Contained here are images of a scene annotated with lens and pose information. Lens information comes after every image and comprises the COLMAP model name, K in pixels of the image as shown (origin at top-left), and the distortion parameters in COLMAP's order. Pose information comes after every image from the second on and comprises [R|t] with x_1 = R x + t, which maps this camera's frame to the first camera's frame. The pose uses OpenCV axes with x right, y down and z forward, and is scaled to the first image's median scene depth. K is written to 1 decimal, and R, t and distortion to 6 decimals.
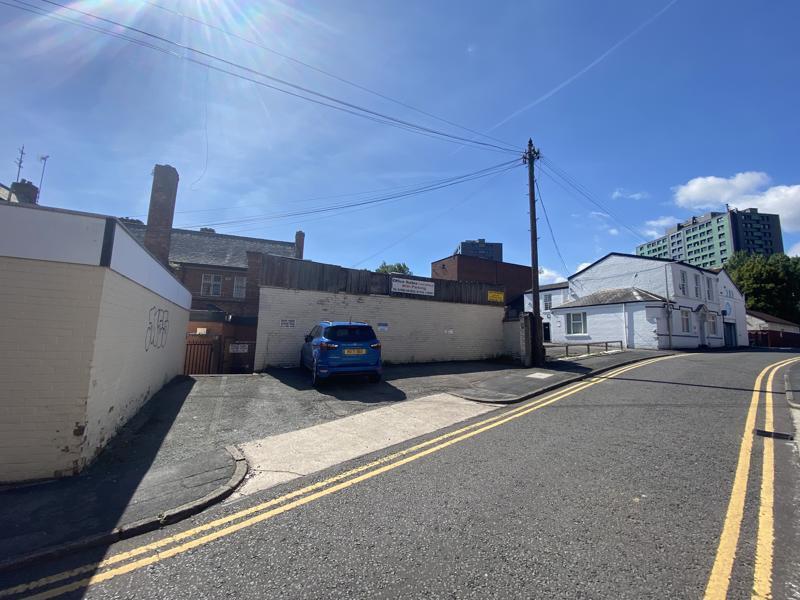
lens RADIAL K [[325.4, 0, 400.0], [0, 325.4, 300.0], [0, 0, 1]] dist [0.000452, -0.012784]
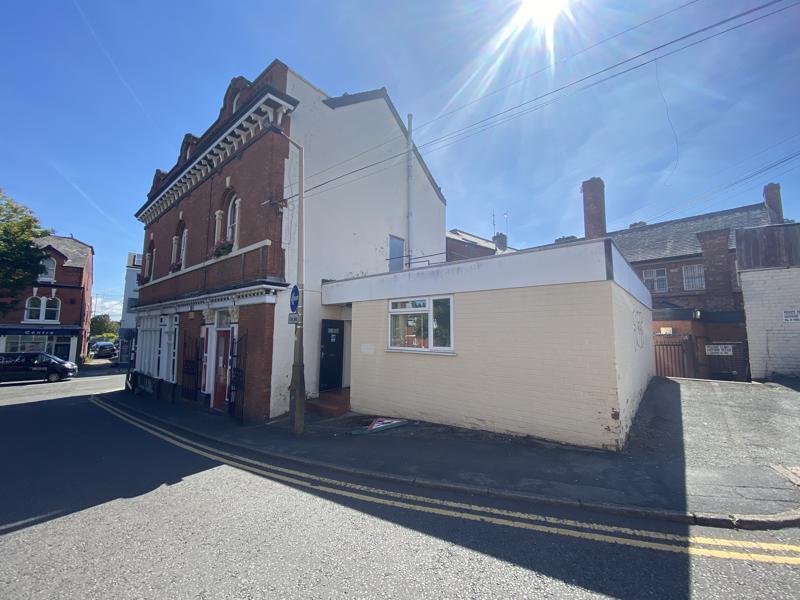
lens RADIAL K [[325.4, 0, 400.0], [0, 325.4, 300.0], [0, 0, 1]] dist [0.000452, -0.012784]
pose [[0.376748, -0.119114, -0.918625, -0.110732], [0.117644, 0.989820, -0.080097, -0.025658], [0.918815, -0.077895, 0.386926, -0.193003]]
